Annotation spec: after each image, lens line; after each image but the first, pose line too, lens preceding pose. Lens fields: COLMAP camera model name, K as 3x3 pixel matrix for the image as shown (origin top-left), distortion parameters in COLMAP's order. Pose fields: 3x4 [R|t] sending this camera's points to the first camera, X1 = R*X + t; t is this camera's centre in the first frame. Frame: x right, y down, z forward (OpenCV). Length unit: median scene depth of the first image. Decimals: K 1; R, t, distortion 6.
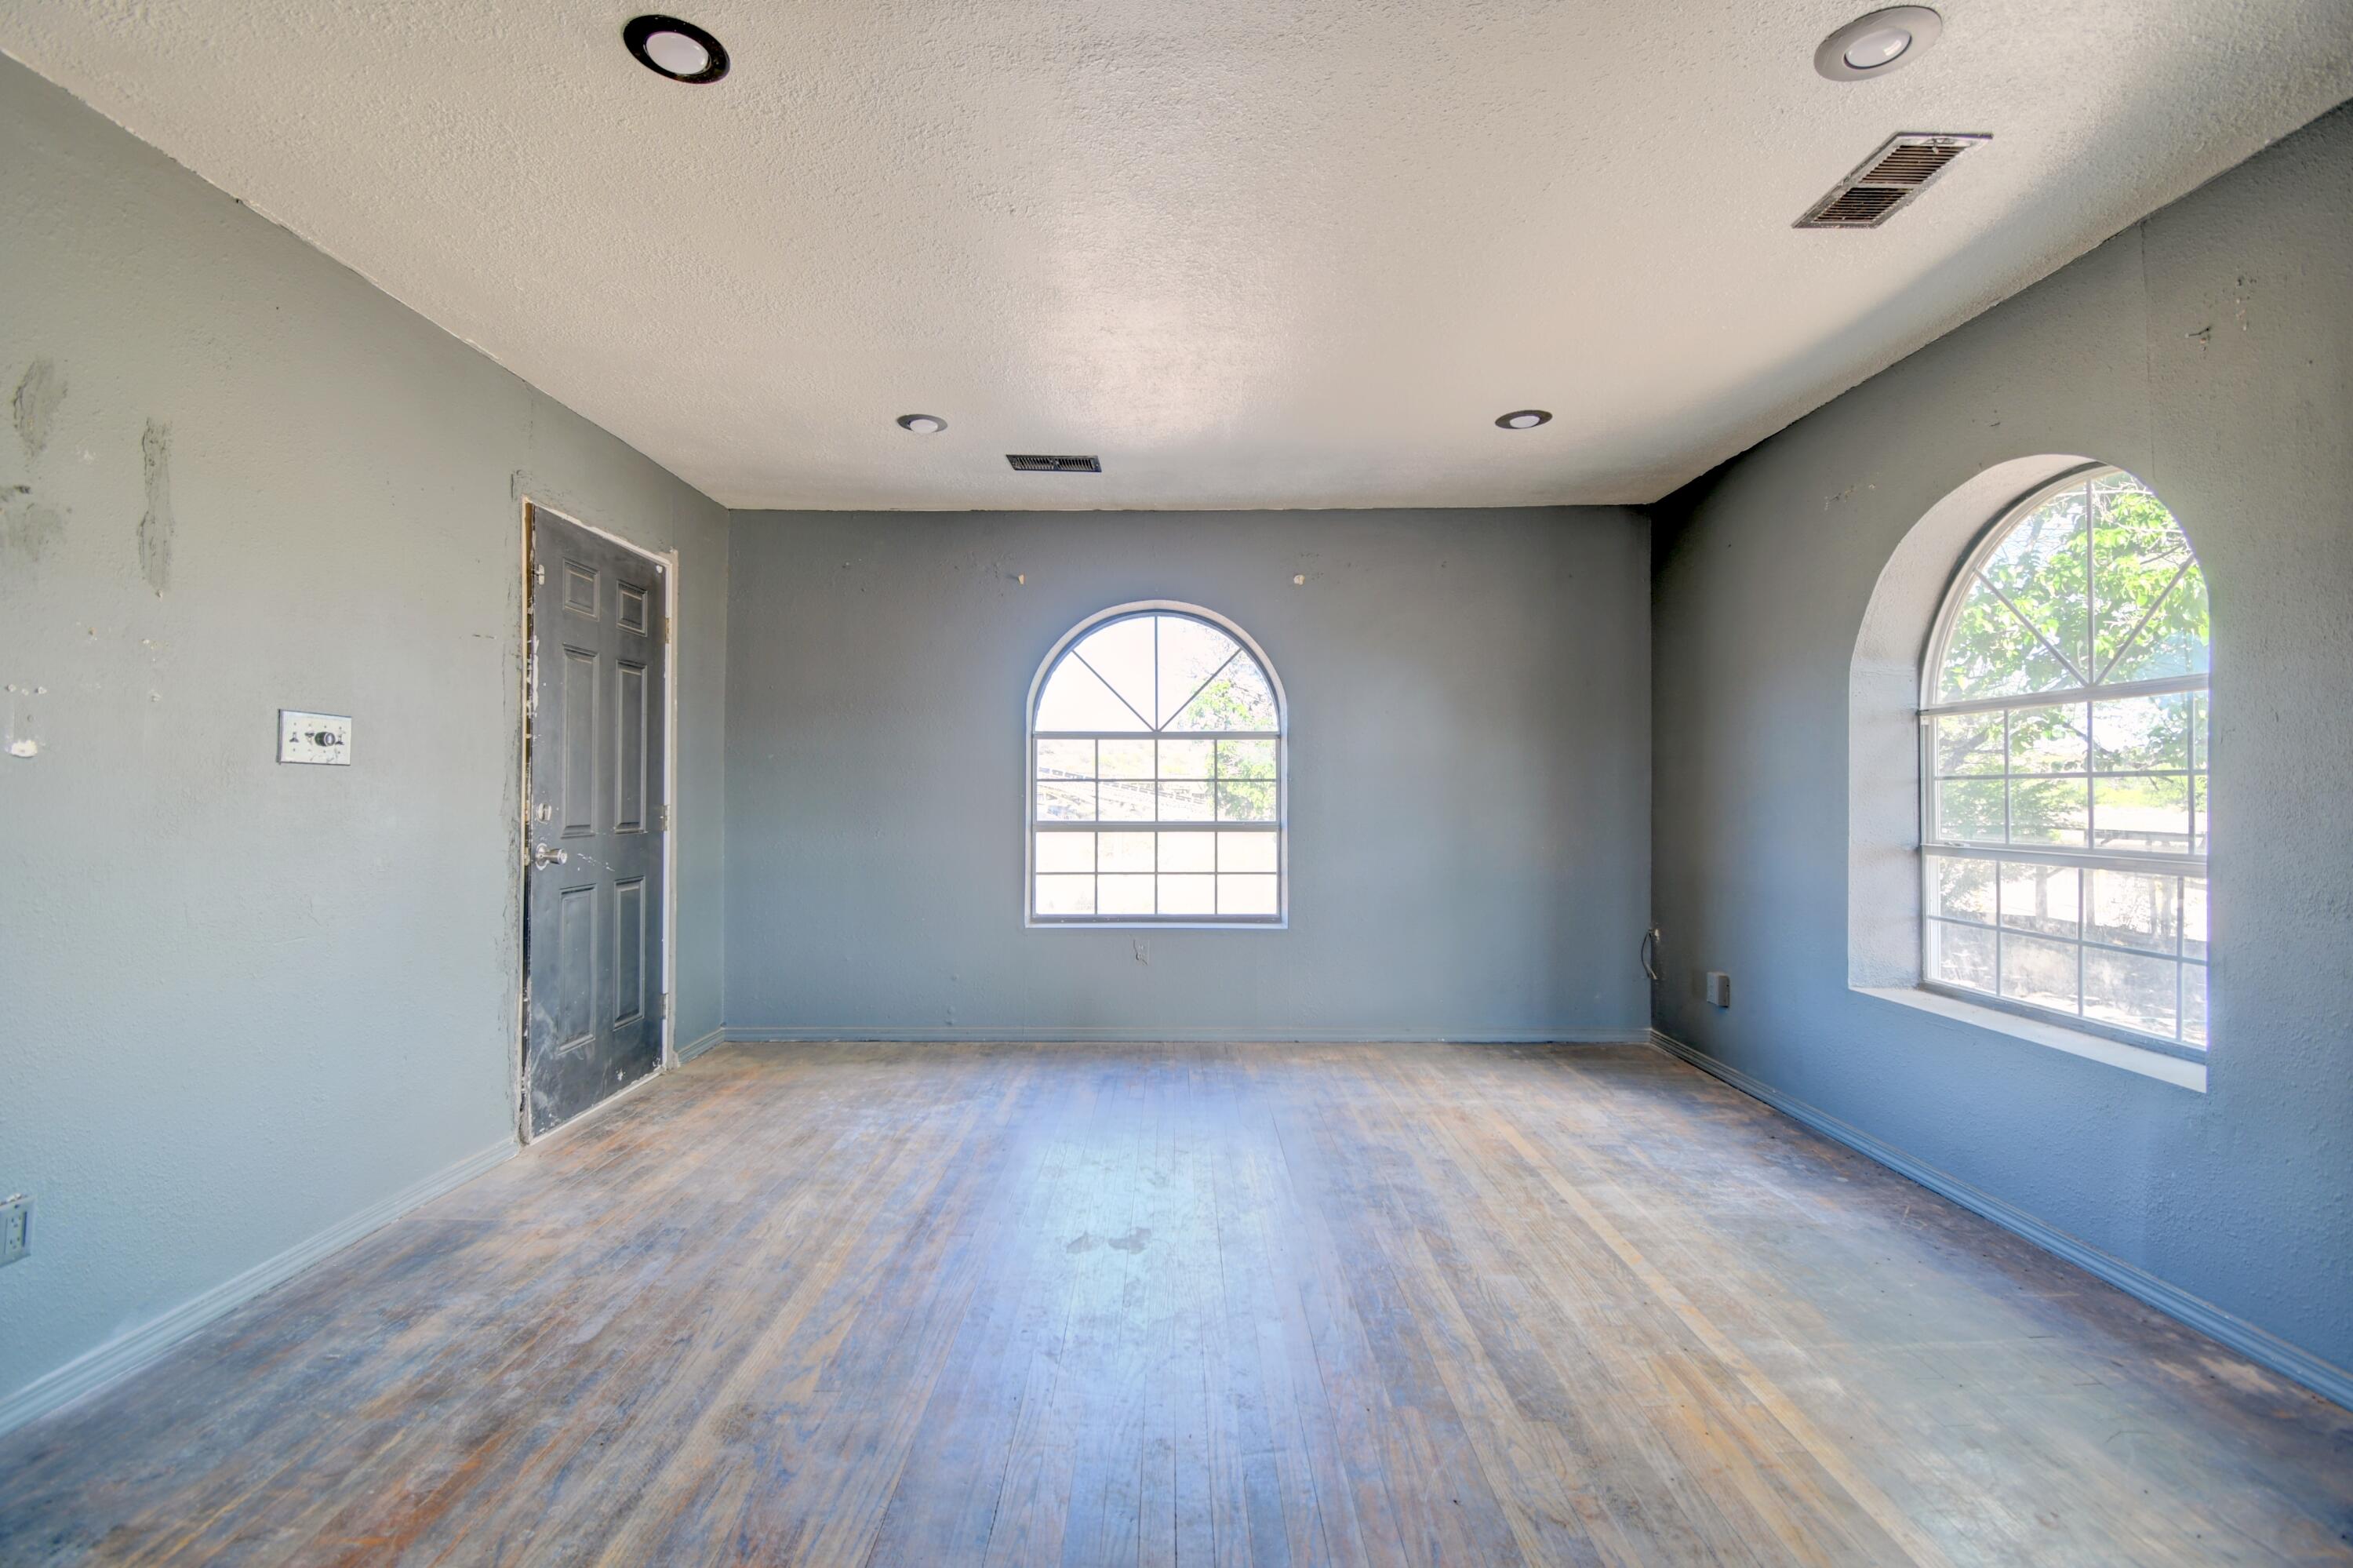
lens RADIAL K [[1066.4, 0, 1176.5], [0, 1066.4, 784.0], [0, 0, 1]] dist [-0.002219, -0.000440]
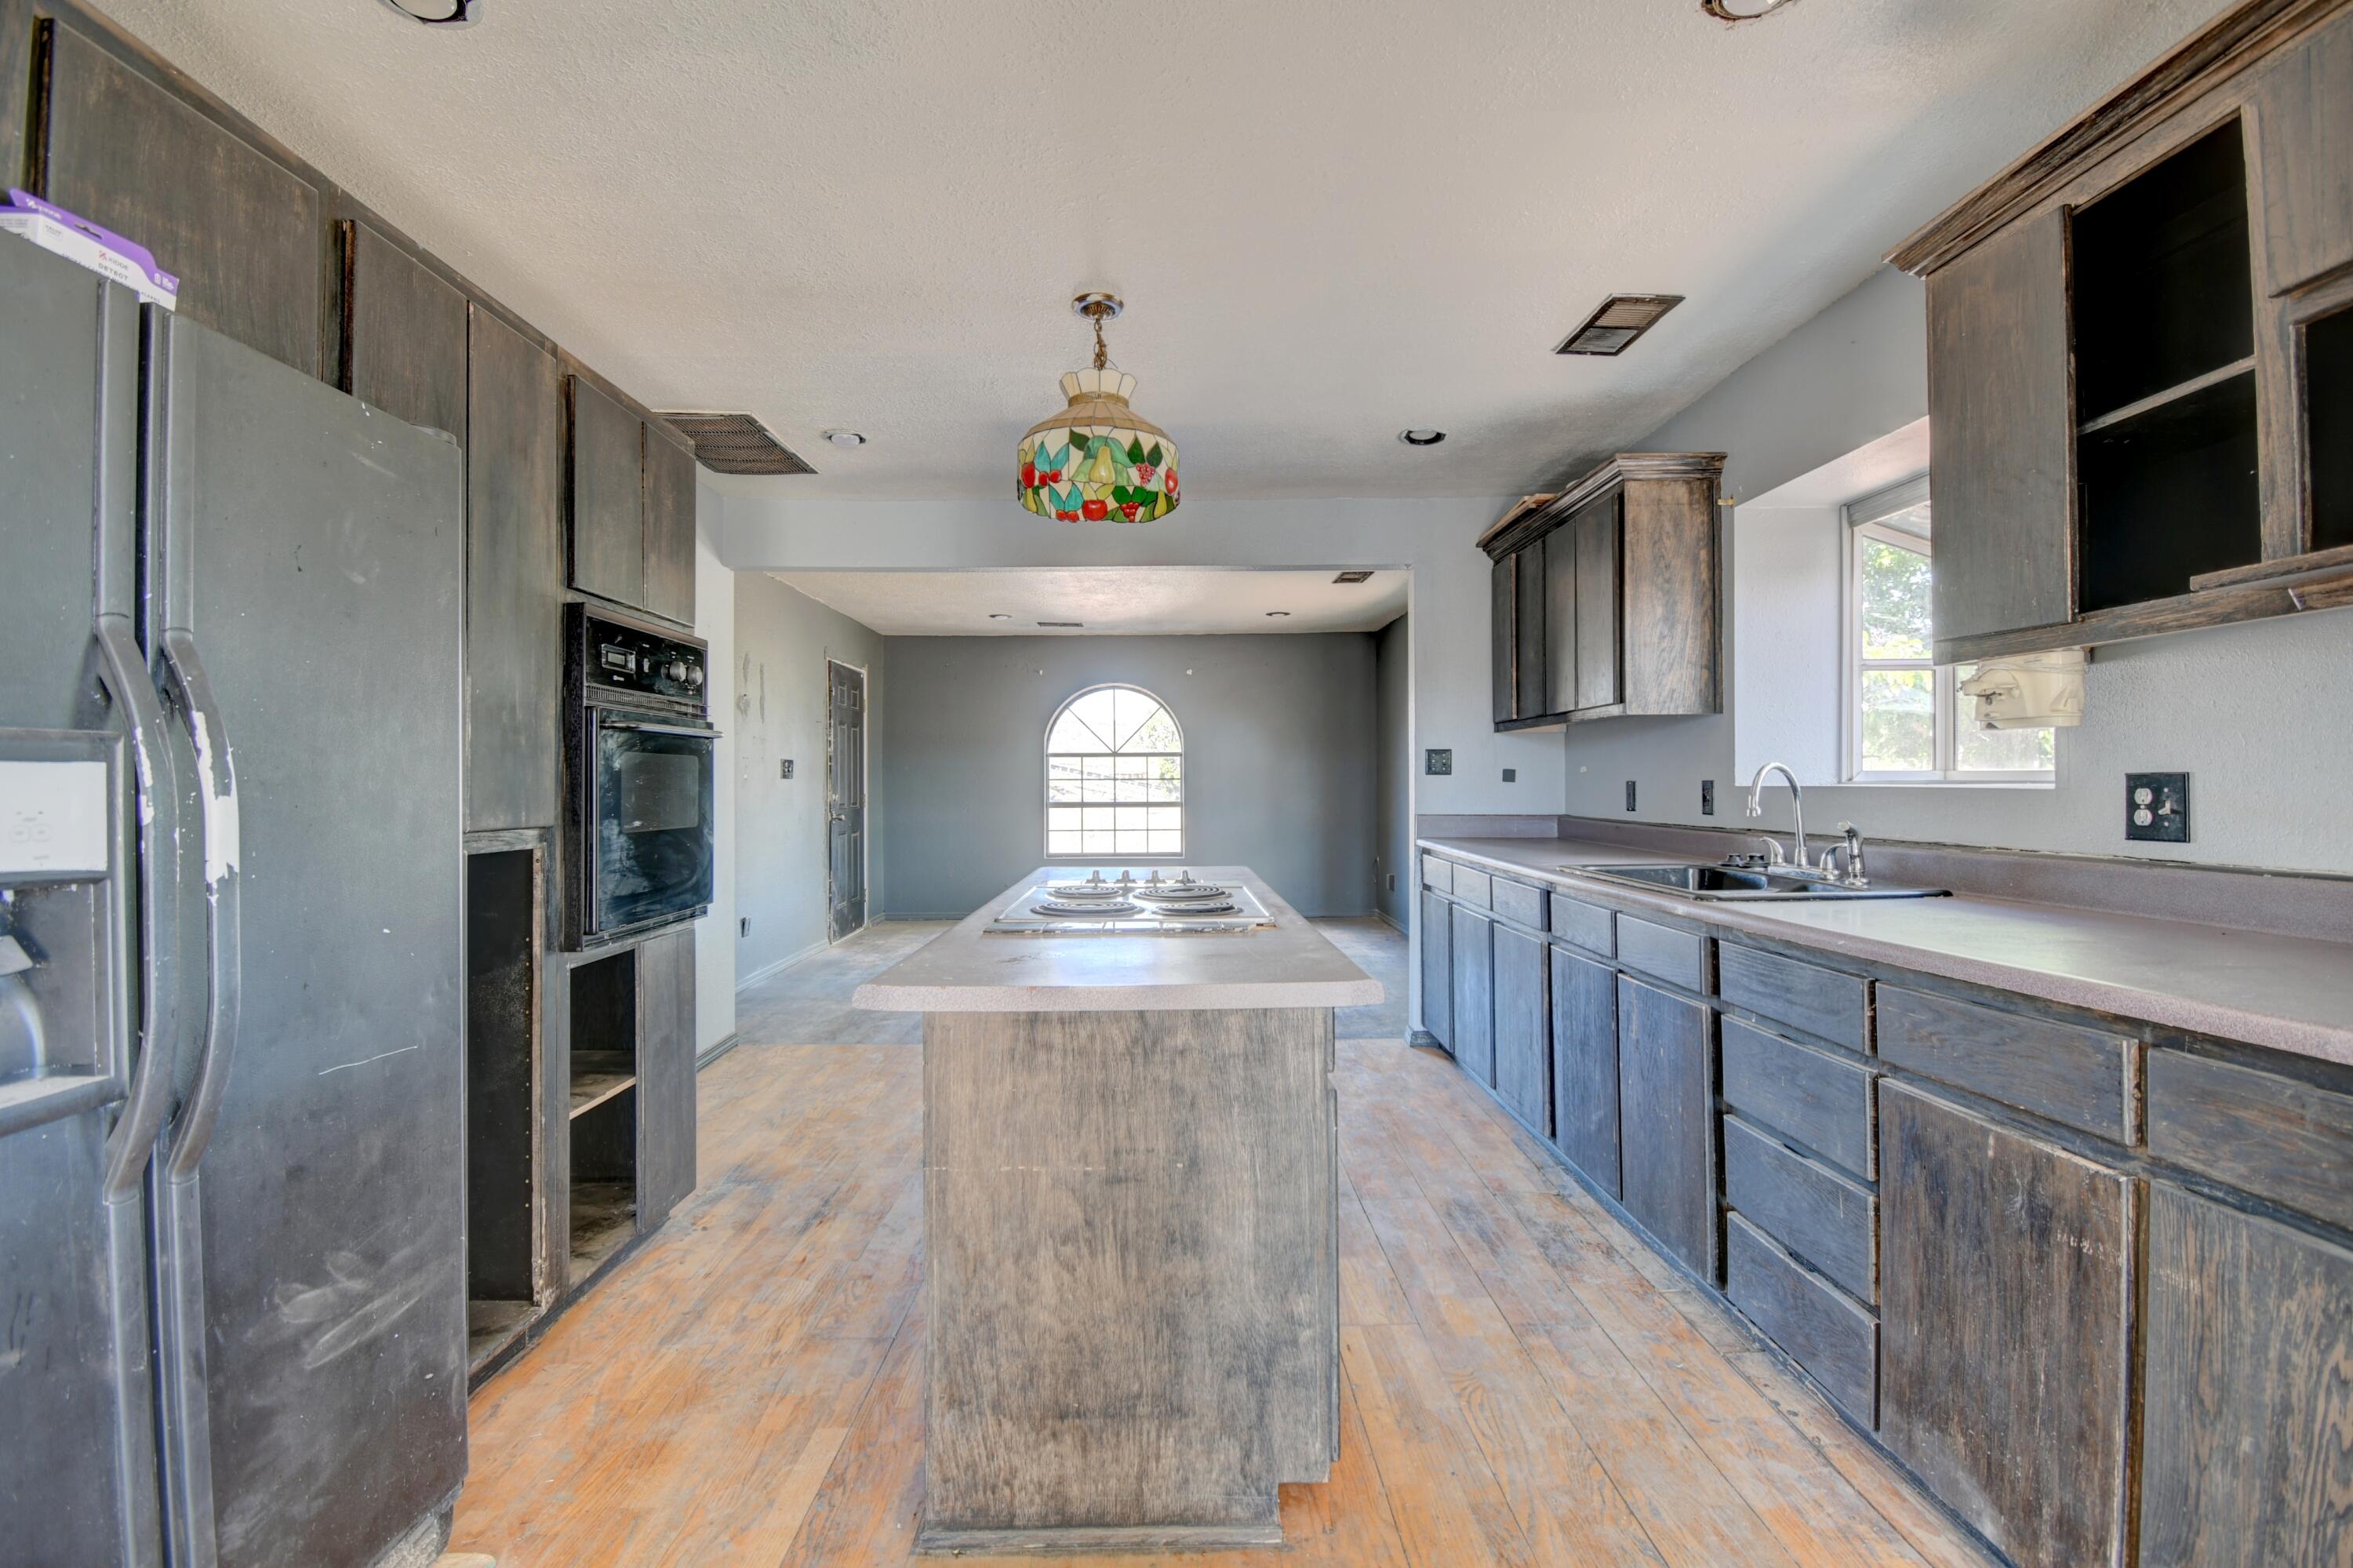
lens RADIAL K [[1066.4, 0, 1176.5], [0, 1066.4, 784.0], [0, 0, 1]] dist [-0.002219, -0.000440]
pose [[0.999840, -0.006469, 0.016667, 0.057781], [0.006308, 0.999933, 0.009655, -0.012663], [-0.016729, -0.009548, 0.999814, -0.845494]]
